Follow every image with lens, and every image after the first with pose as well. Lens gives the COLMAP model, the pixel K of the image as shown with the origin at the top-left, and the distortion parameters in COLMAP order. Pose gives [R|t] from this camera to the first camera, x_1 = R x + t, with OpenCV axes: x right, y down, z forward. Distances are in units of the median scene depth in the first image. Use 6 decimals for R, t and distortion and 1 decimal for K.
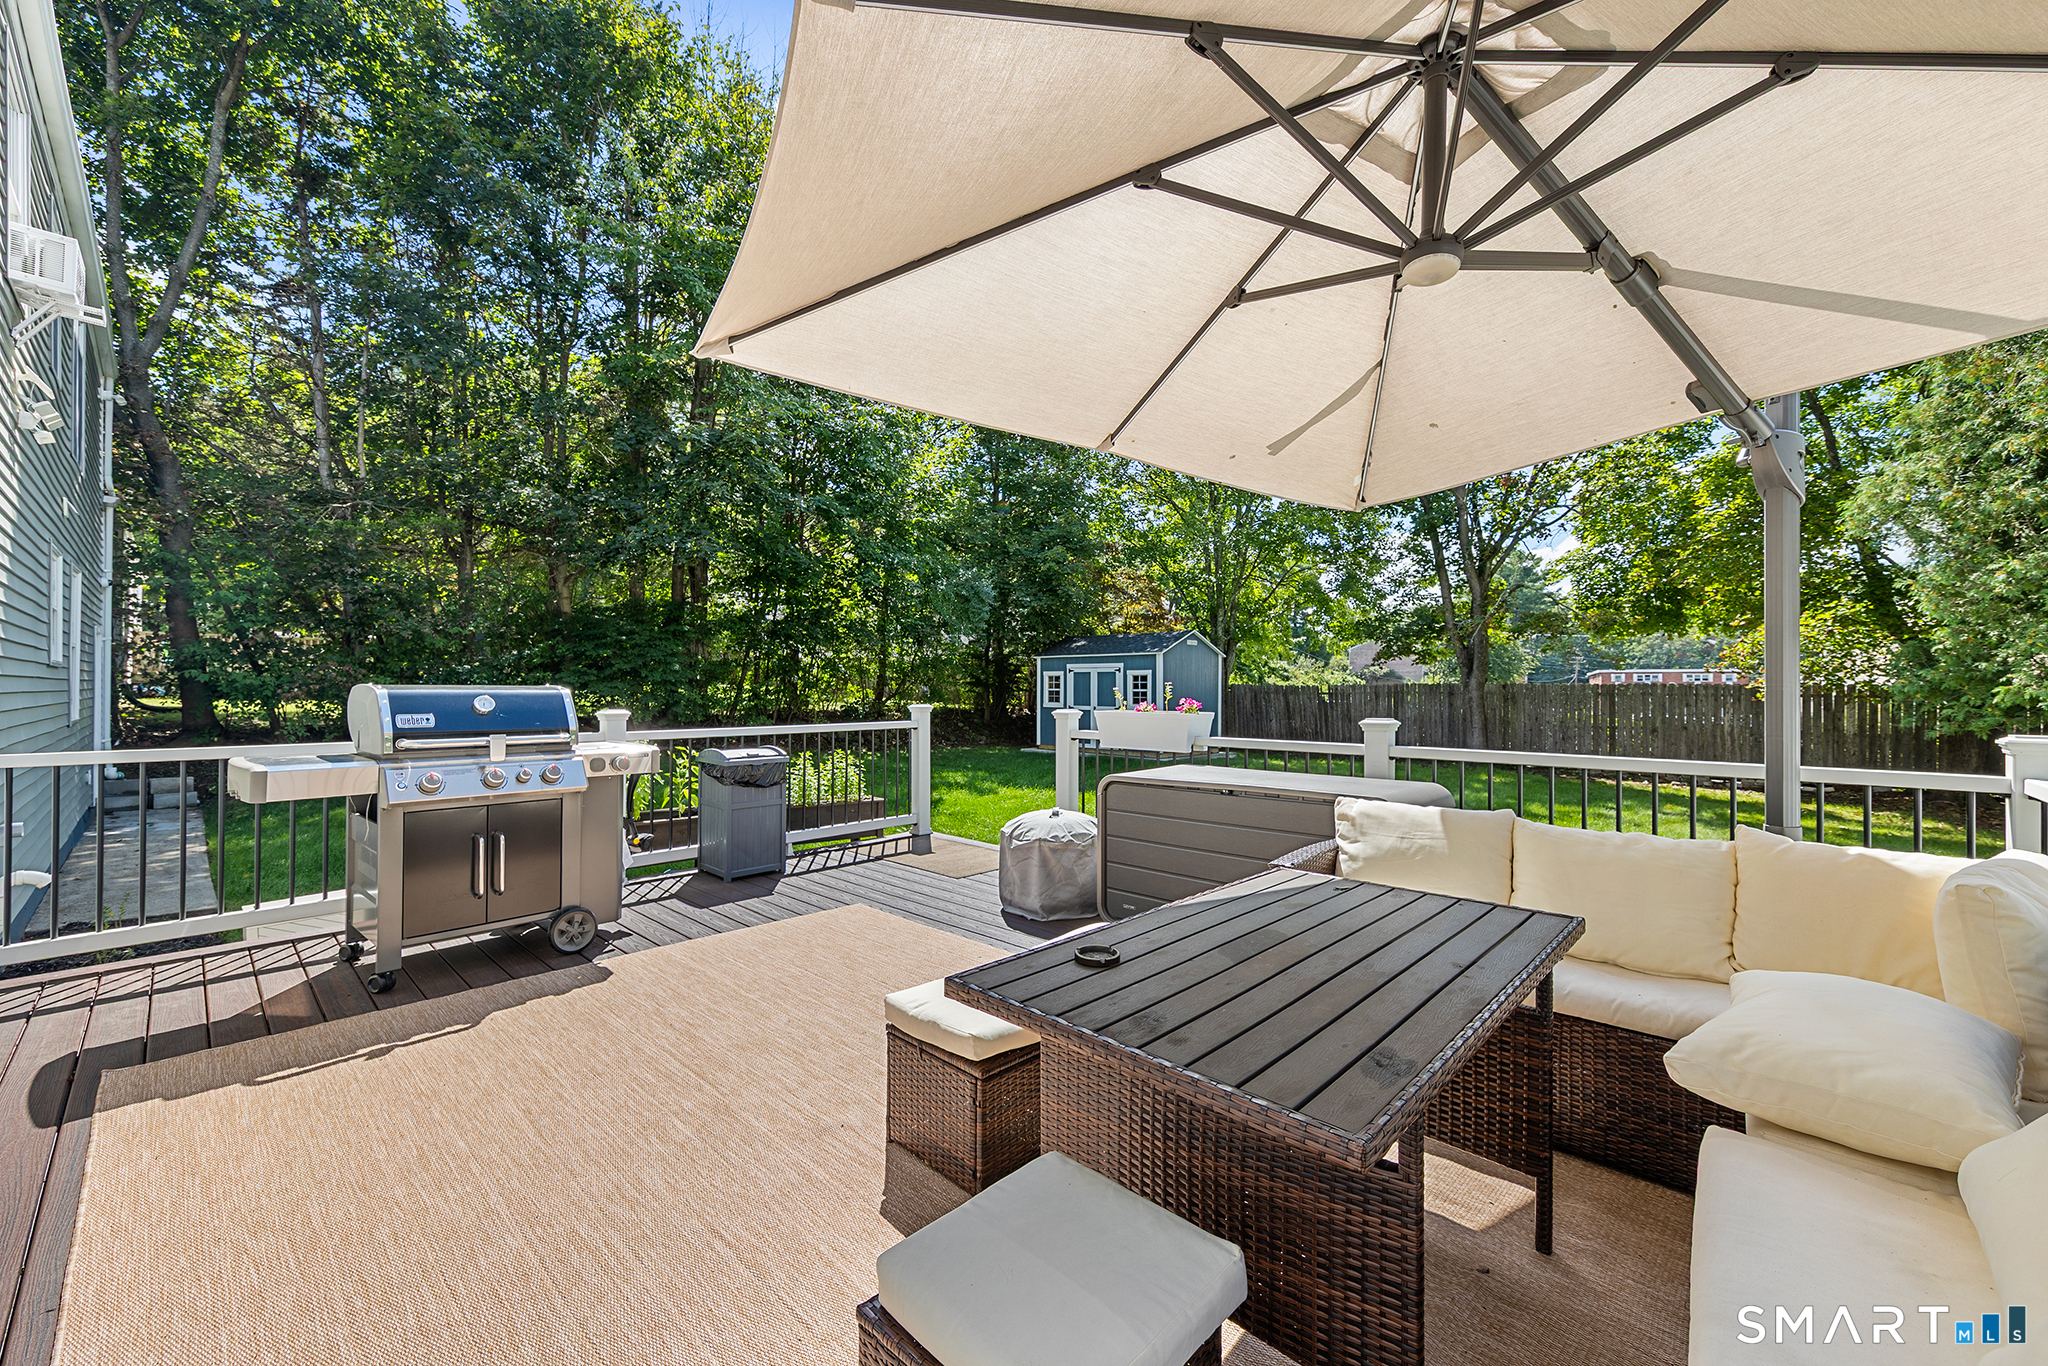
lens RADIAL K [[797.9, 0, 1035.4], [0, 797.9, 685.6], [0, 0, 1]] dist [0.000218, 0.000021]
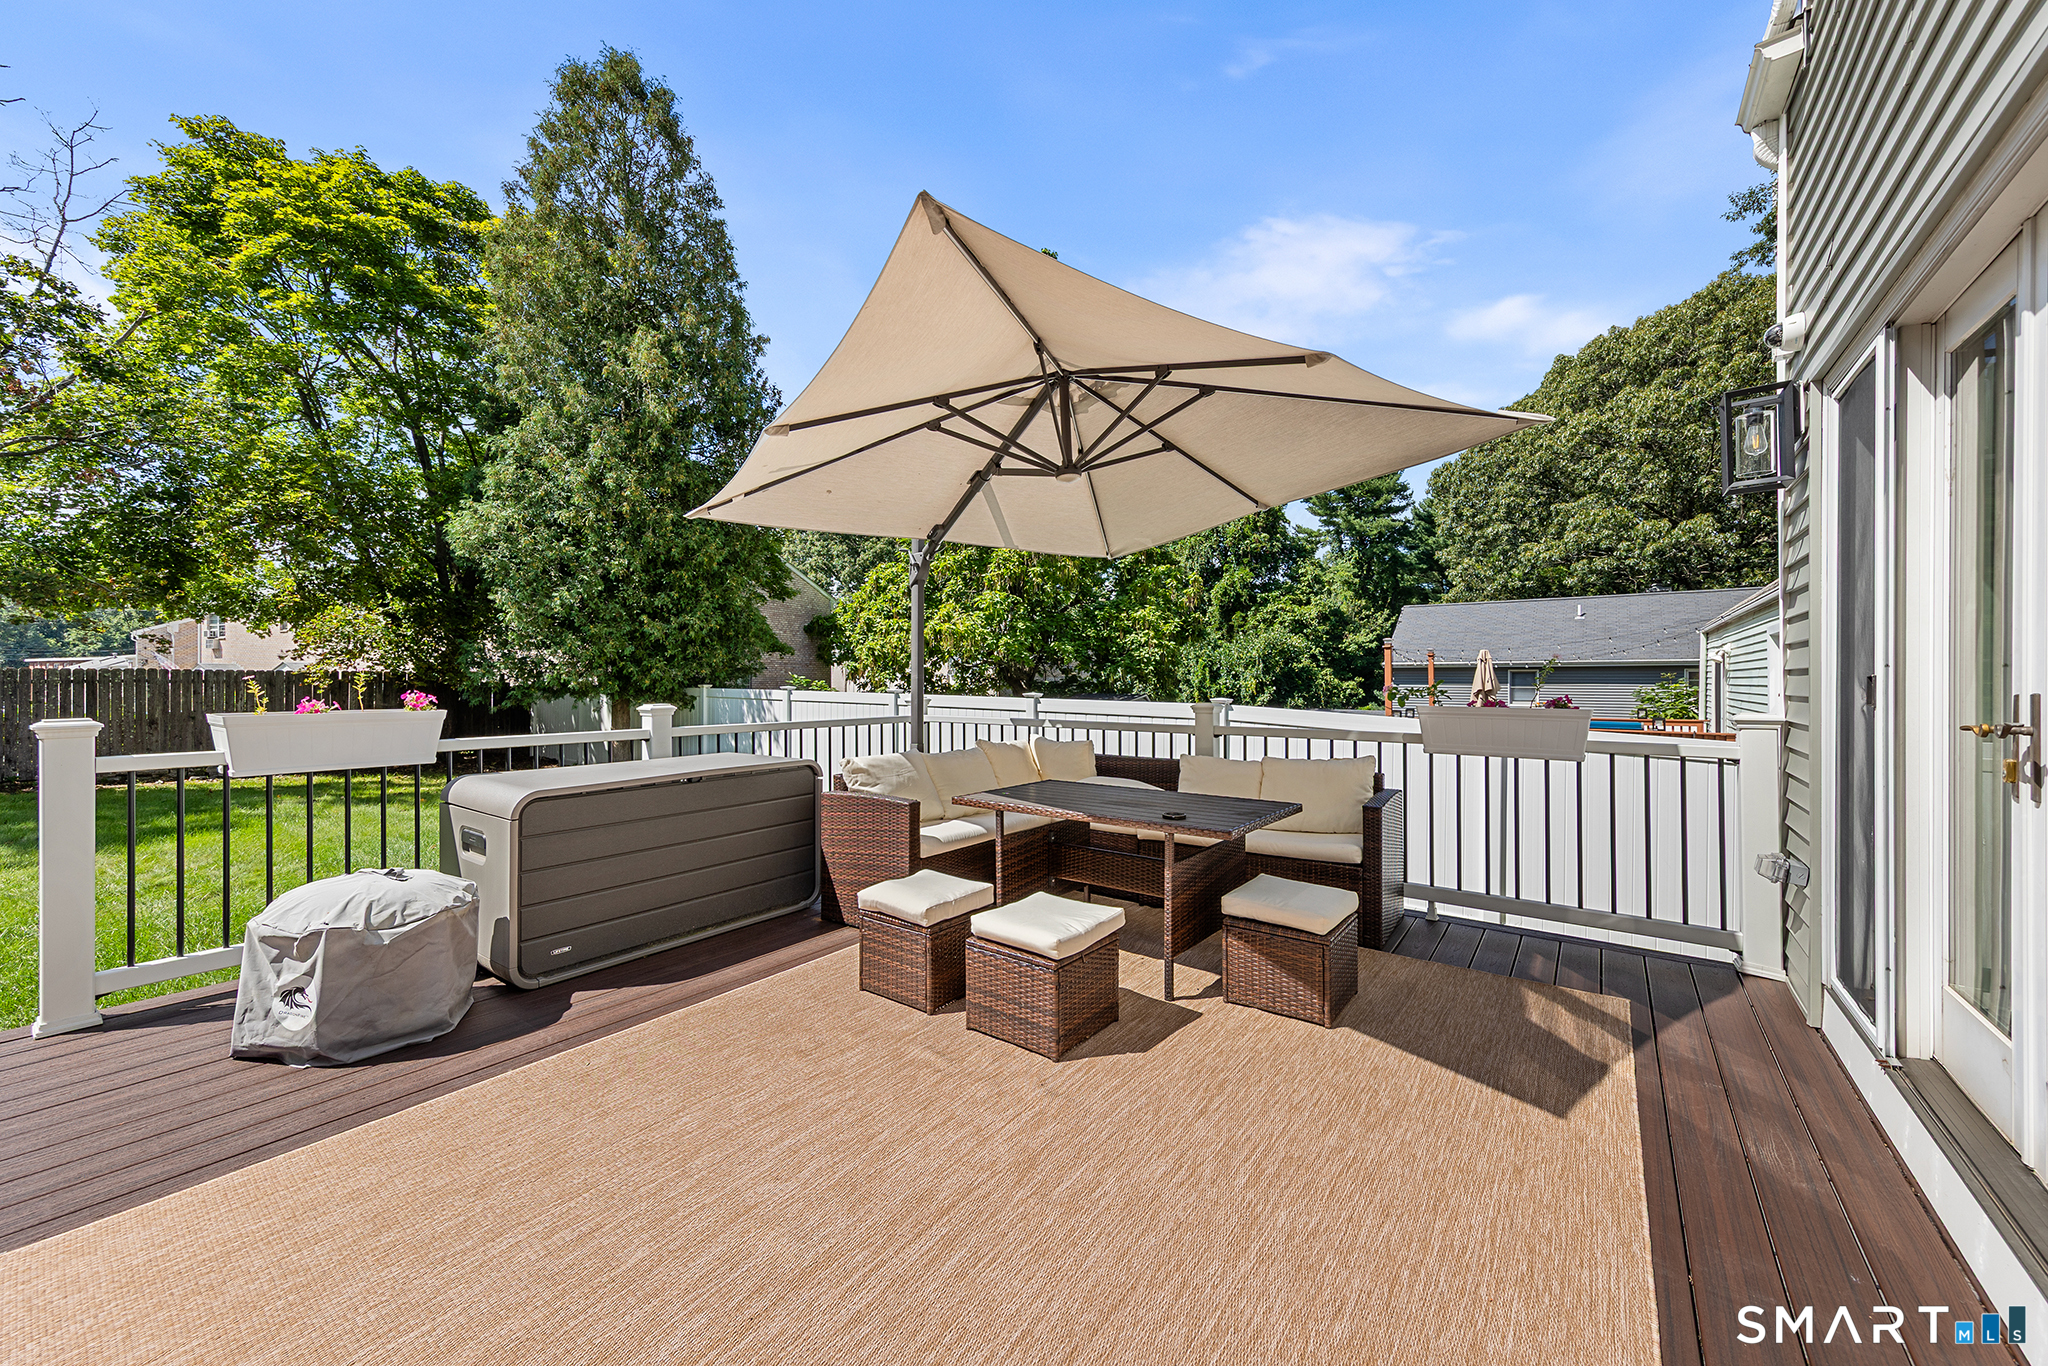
lens RADIAL K [[759.2, 0, 1022.8], [0, 759.2, 678.2], [0, 0, 1]] dist [0.000986, 0.000034]
pose [[-0.100250, -0.004094, 0.994954, -0.426662], [-0.005783, 0.999977, 0.003532, -0.000989], [-0.994945, -0.005400, -0.100272, 0.382668]]
